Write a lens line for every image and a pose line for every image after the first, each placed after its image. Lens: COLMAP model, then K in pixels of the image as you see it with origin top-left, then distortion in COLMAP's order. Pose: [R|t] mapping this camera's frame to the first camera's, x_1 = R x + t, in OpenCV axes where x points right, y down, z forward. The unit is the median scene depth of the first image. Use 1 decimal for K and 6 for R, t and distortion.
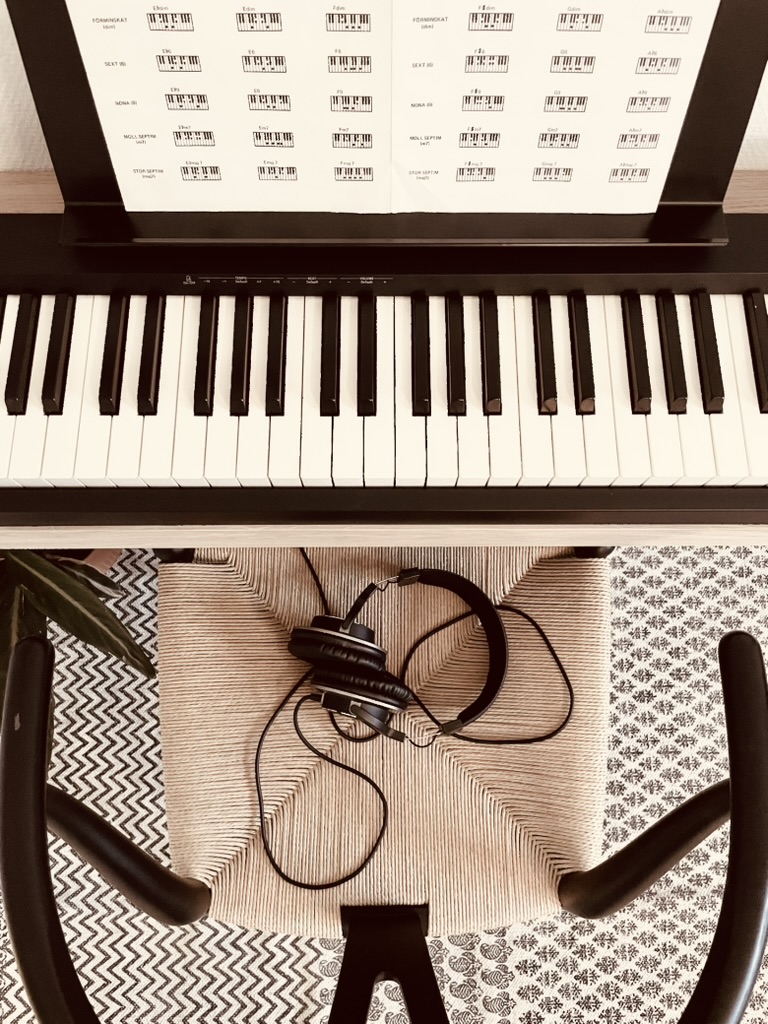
lens RADIAL K [[781.1, 0, 389.9], [0, 781.1, 511.2], [0, 0, 1]] dist [0.066786, -0.098298]
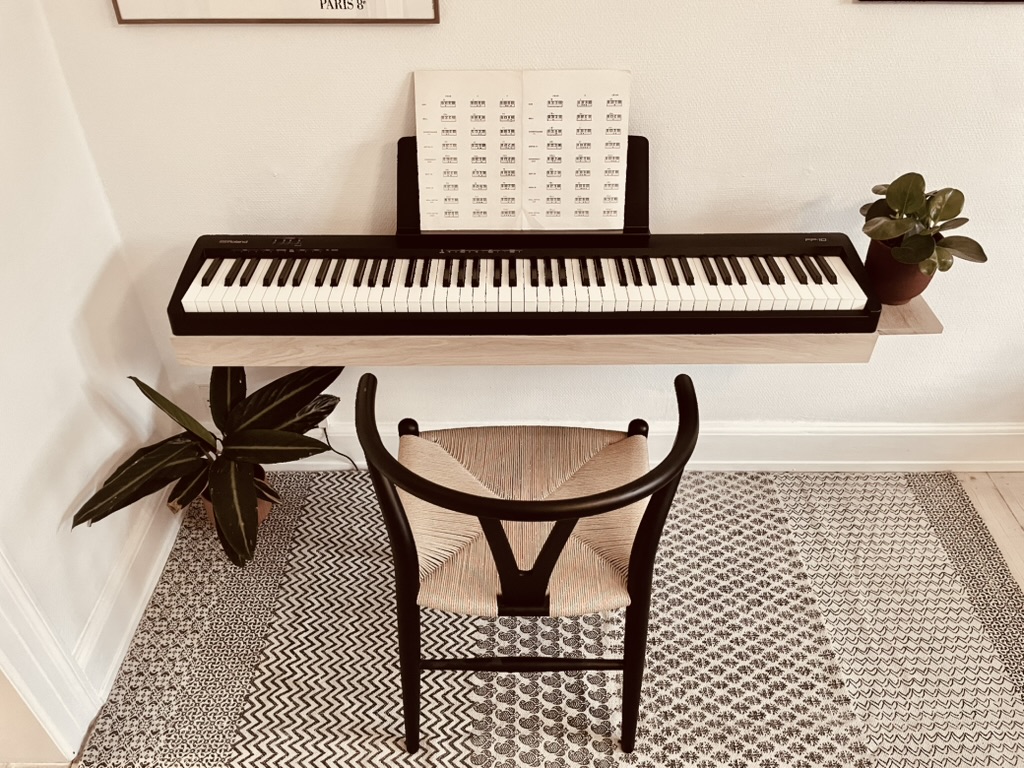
lens RADIAL K [[781.1, 0, 509.9], [0, 781.1, 373.8], [0, 0, 1]] dist [0.066786, -0.098298]
pose [[0.999934, -0.005367, -0.010147, -0.007448], [-0.001519, 0.814358, -0.580361, 0.792137], [0.011378, 0.580338, 0.814296, -0.435985]]
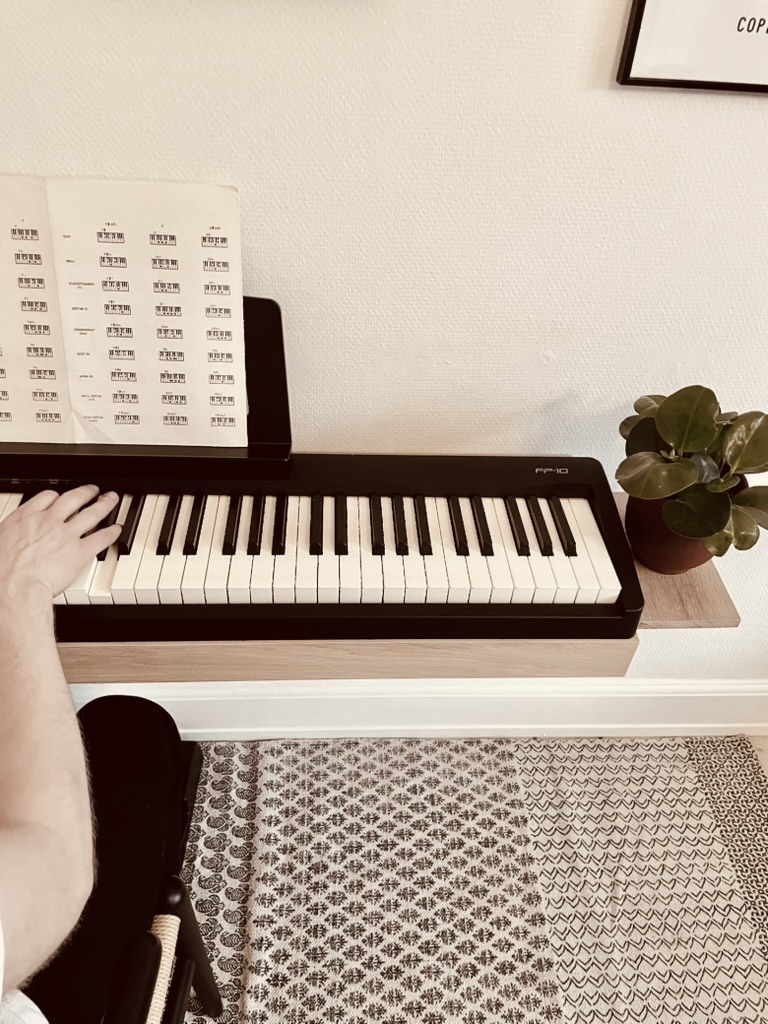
lens RADIAL K [[781.1, 0, 388.3], [0, 781.1, 505.2], [0, 0, 1]] dist [0.066786, -0.098298]
pose [[0.997329, 0.007618, 0.072641, 0.265285], [0.033422, 0.836717, -0.546615, 0.311947], [-0.064944, 0.547583, 0.834227, -0.143762]]
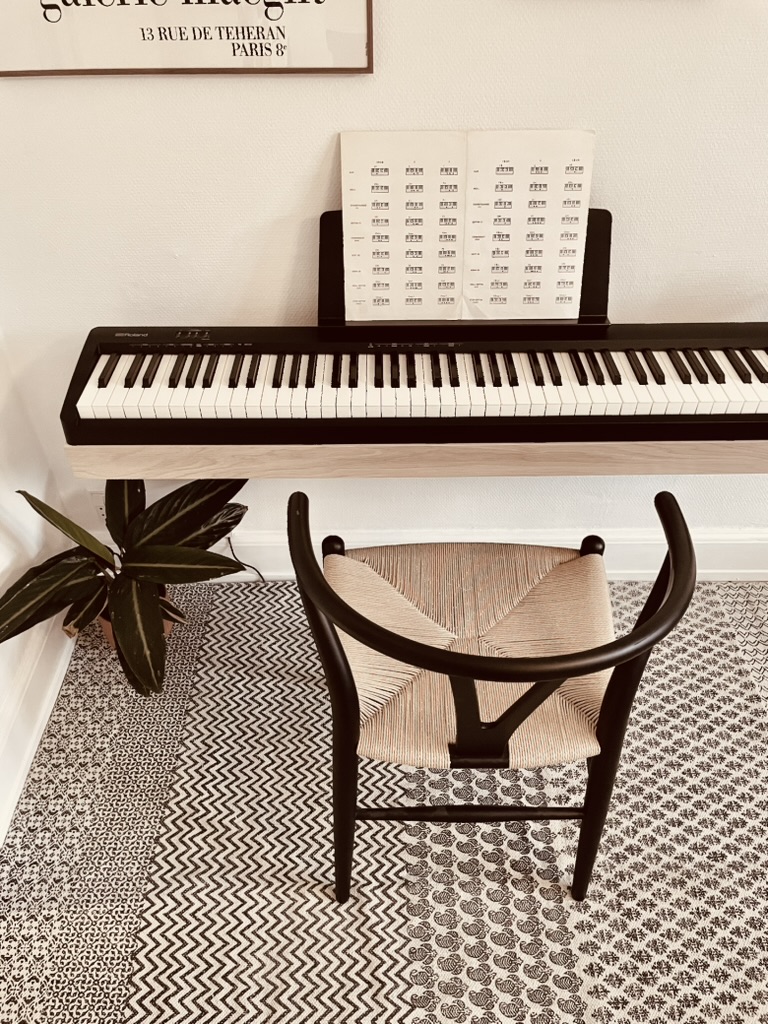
lens RADIAL K [[781.1, 0, 386.9], [0, 781.1, 503.3], [0, 0, 1]] dist [0.066786, -0.098298]
pose [[0.999947, -0.009041, -0.005008, -0.108468], [0.005031, 0.849067, -0.528261, 0.661810], [0.009028, 0.528208, 0.849067, -0.335863]]
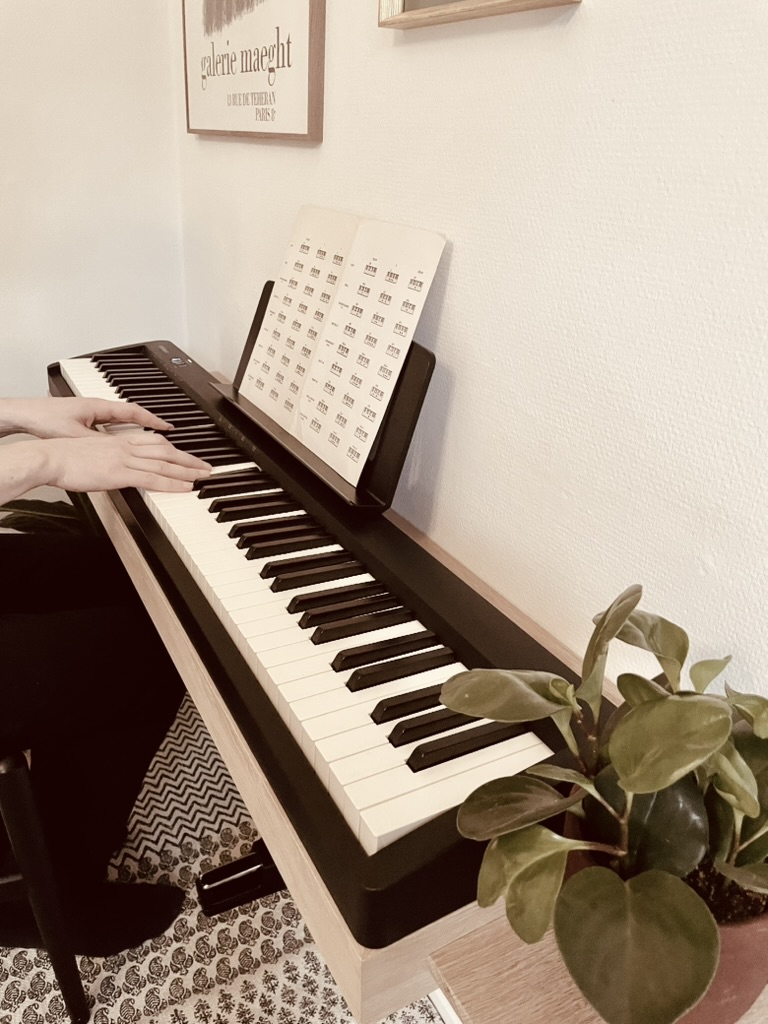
lens RADIAL K [[781.1, 0, 384.4], [0, 781.1, 505.4], [0, 0, 1]] dist [0.066786, -0.098298]
pose [[0.483839, 0.381414, -0.787669, 0.814219], [-0.855361, 0.396449, -0.333447, 0.046560], [0.185089, 0.835076, 0.518064, 0.137225]]
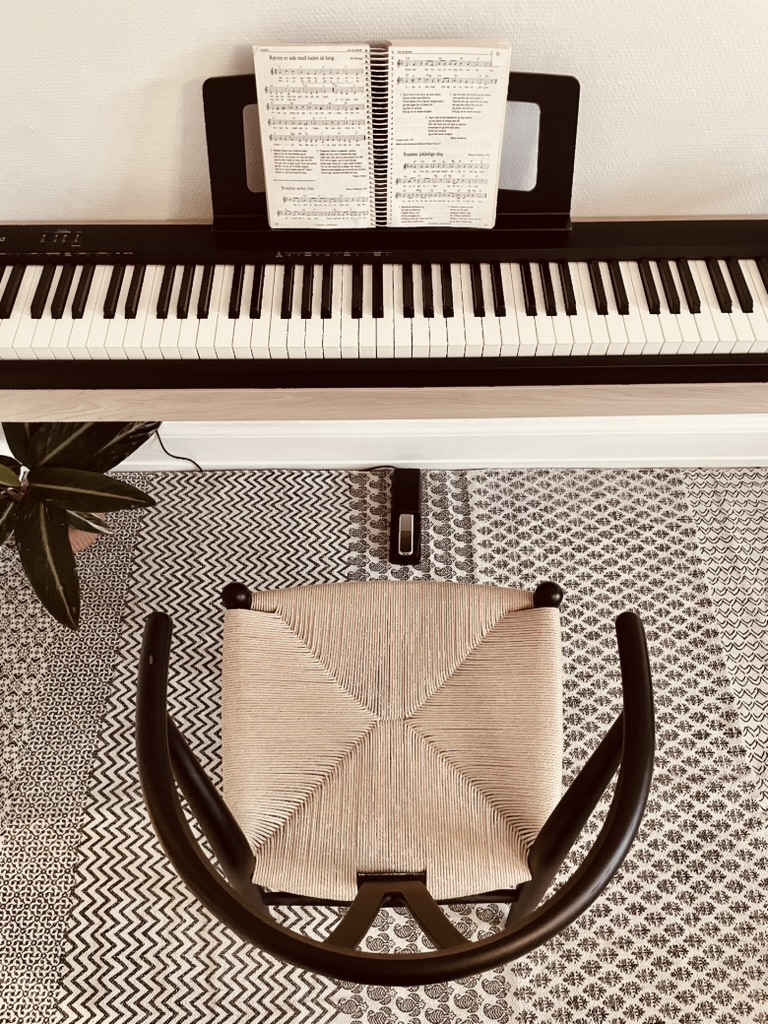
lens RADIAL K [[781.1, 0, 392.1], [0, 781.1, 507.4], [0, 0, 1]] dist [0.066786, -0.098298]
pose [[0.999952, -0.009573, -0.001953, 0.001192], [0.008744, 0.966067, -0.258144, 0.394190], [0.004358, 0.258114, 0.966105, -0.317873]]
